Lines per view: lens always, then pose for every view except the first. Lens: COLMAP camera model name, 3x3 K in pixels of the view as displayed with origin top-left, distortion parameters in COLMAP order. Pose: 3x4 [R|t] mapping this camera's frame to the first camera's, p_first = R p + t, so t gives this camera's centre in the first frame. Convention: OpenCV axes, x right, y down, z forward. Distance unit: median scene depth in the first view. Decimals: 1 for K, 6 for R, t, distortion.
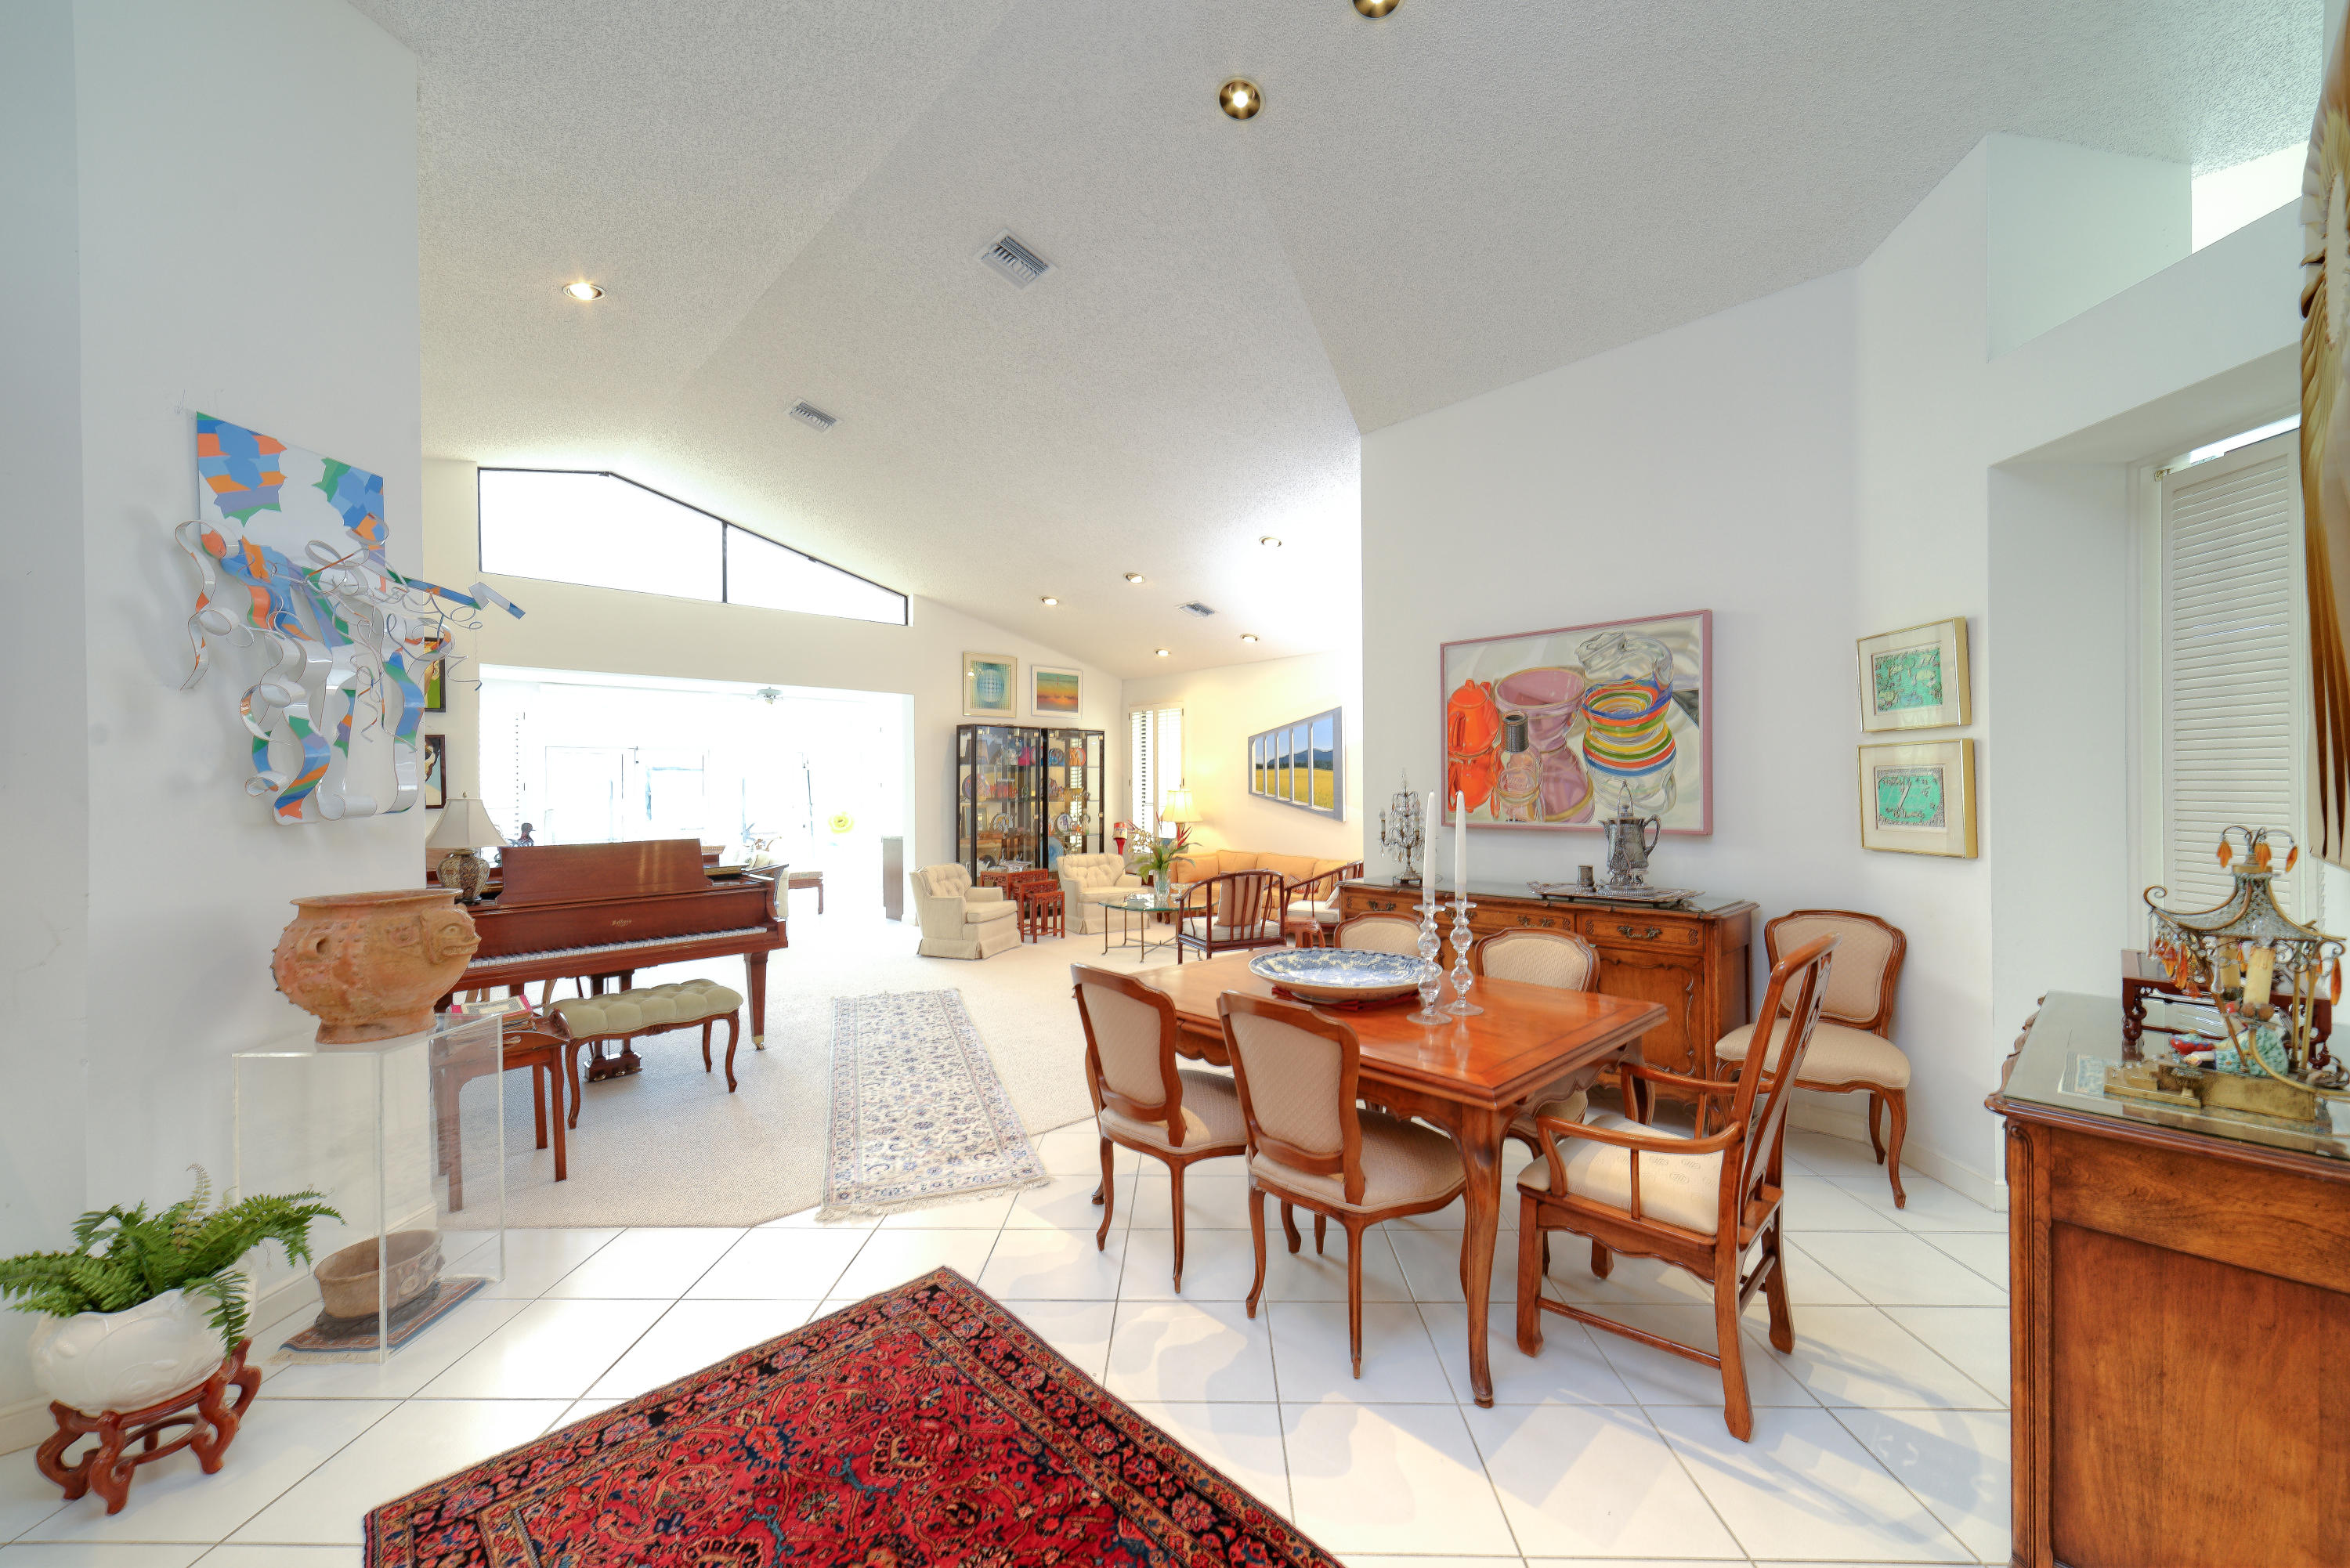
lens RADIAL K [[907.2, 0, 1175.0], [0, 907.2, 784.0], [0, 0, 1]] dist [0.001082, 0.000149]
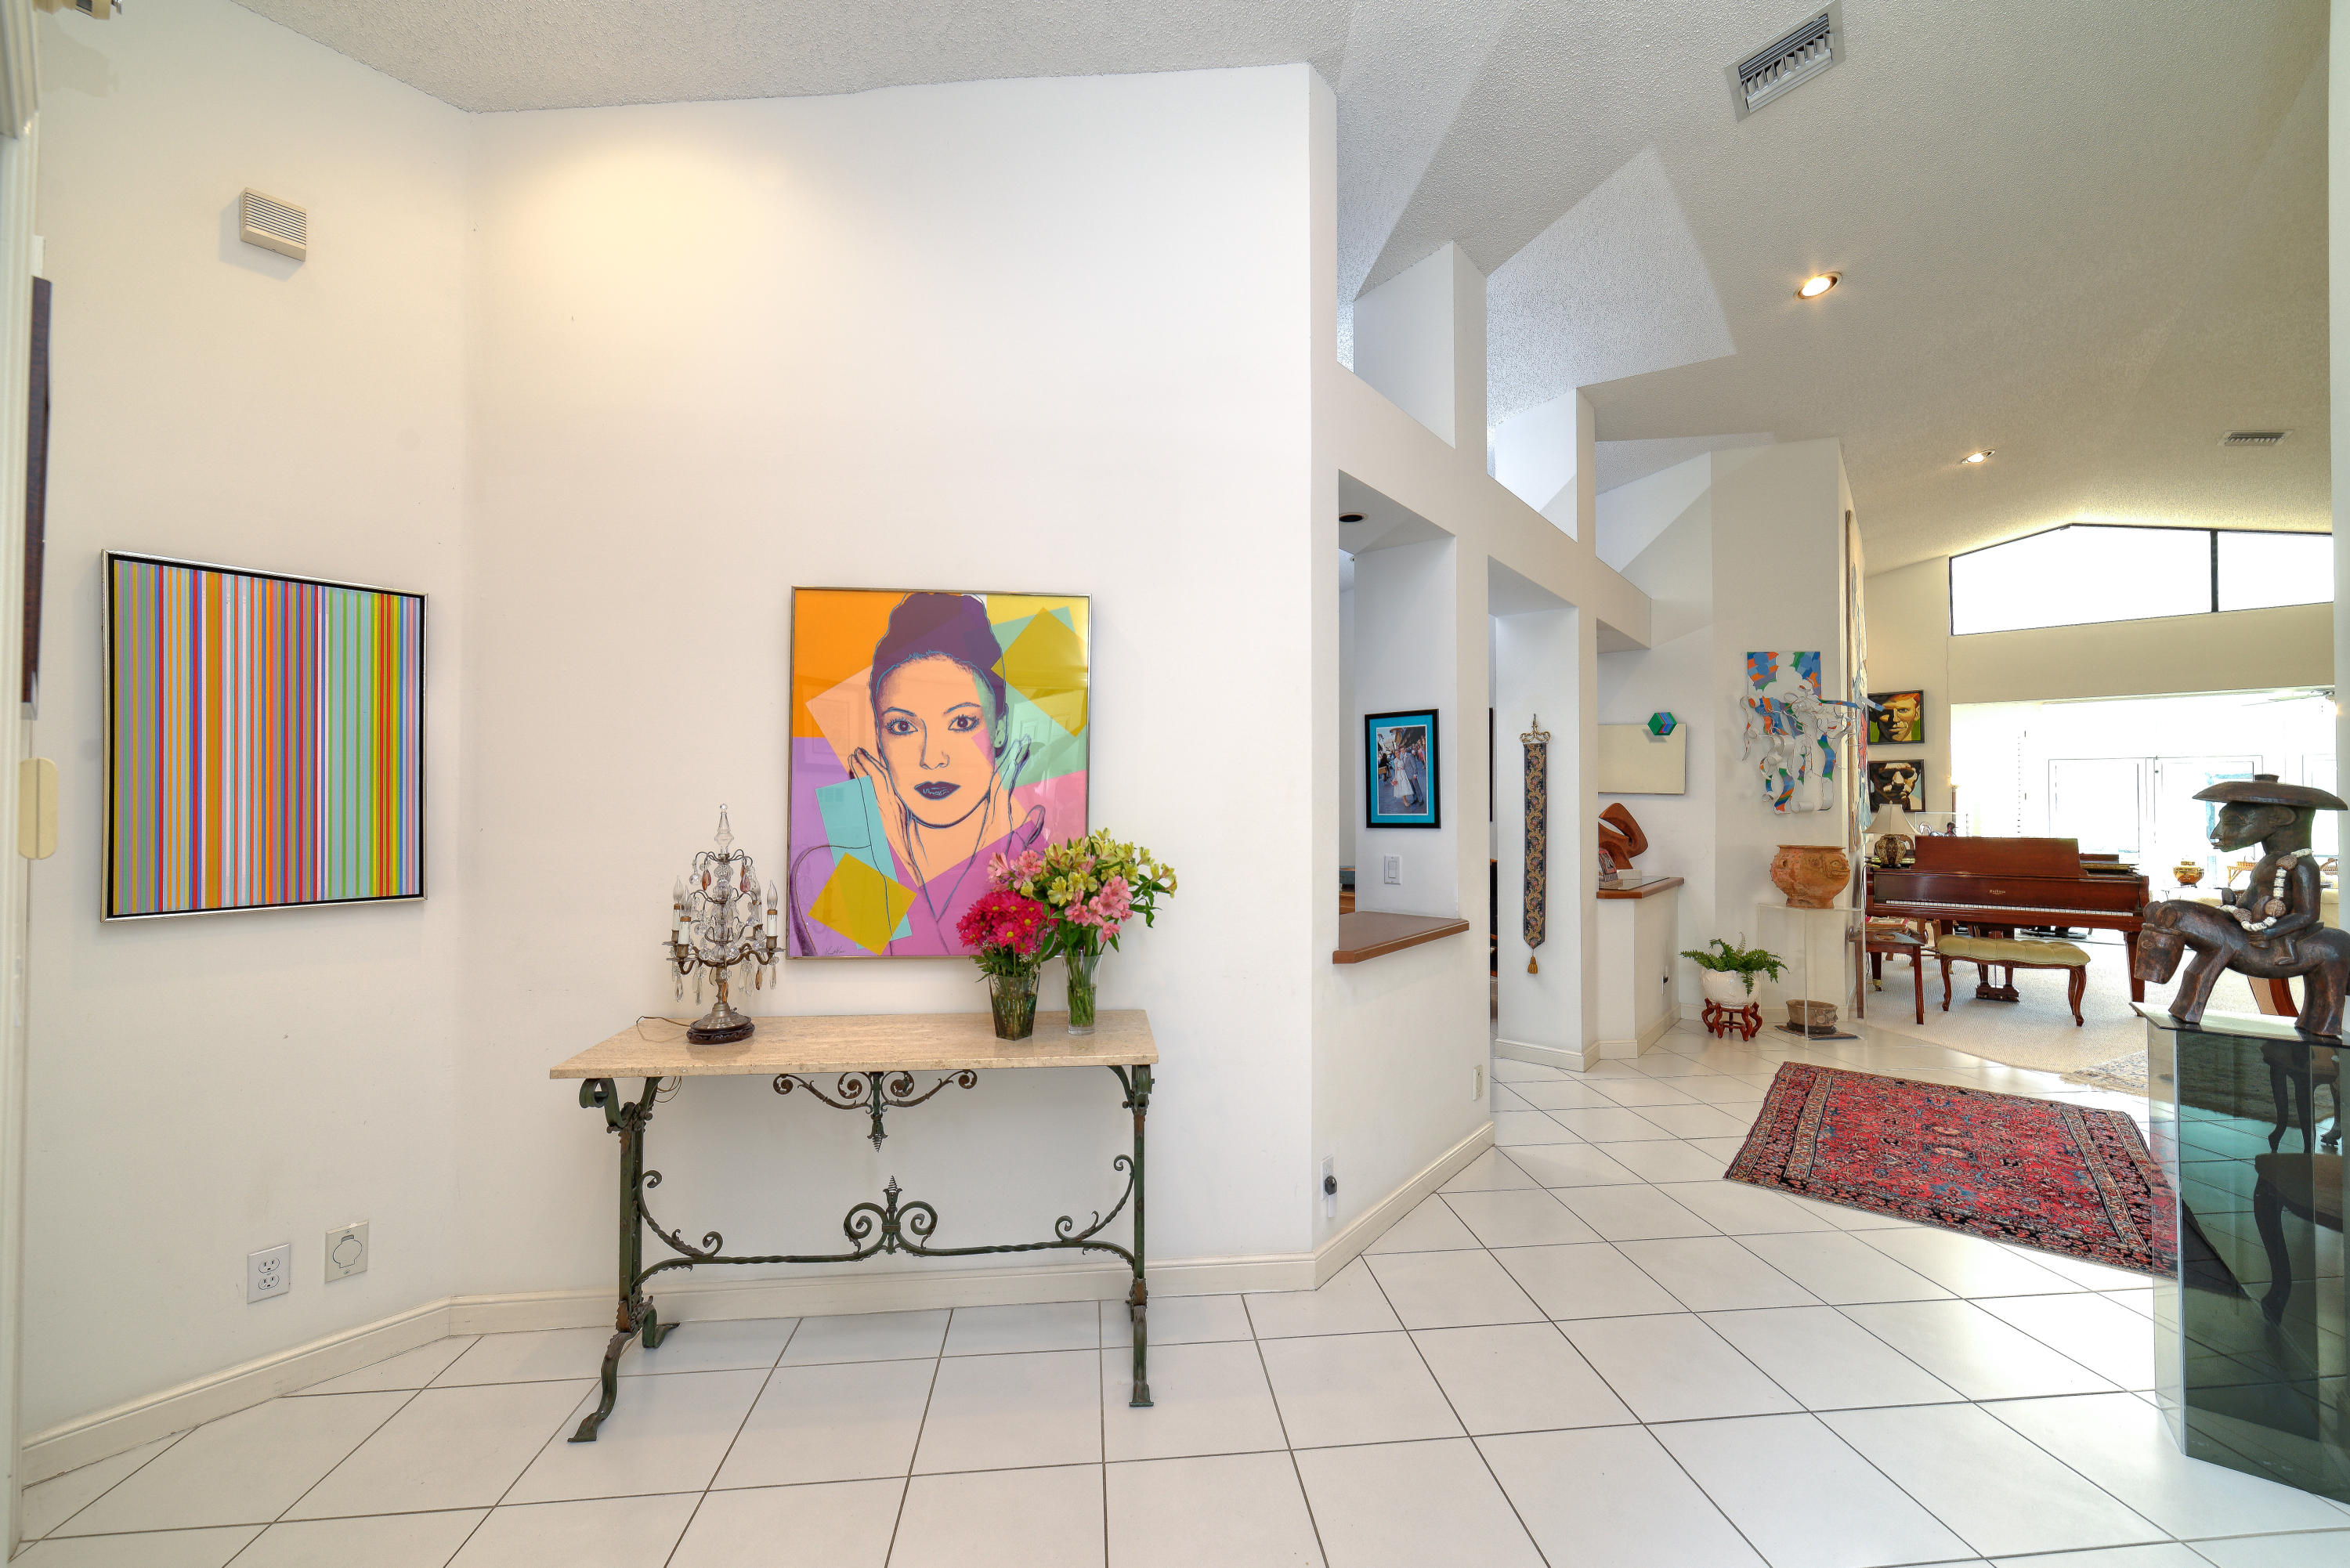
lens RADIAL K [[947.0, 0, 1175.0], [0, 947.0, 784.0], [0, 0, 1]] dist [-0.000244, 0.000023]
pose [[0.137167, -0.005734, -0.990531, 1.268739], [0.000062, 0.999983, -0.005780, -0.019049], [0.990548, 0.000731, 0.137165, -0.909726]]
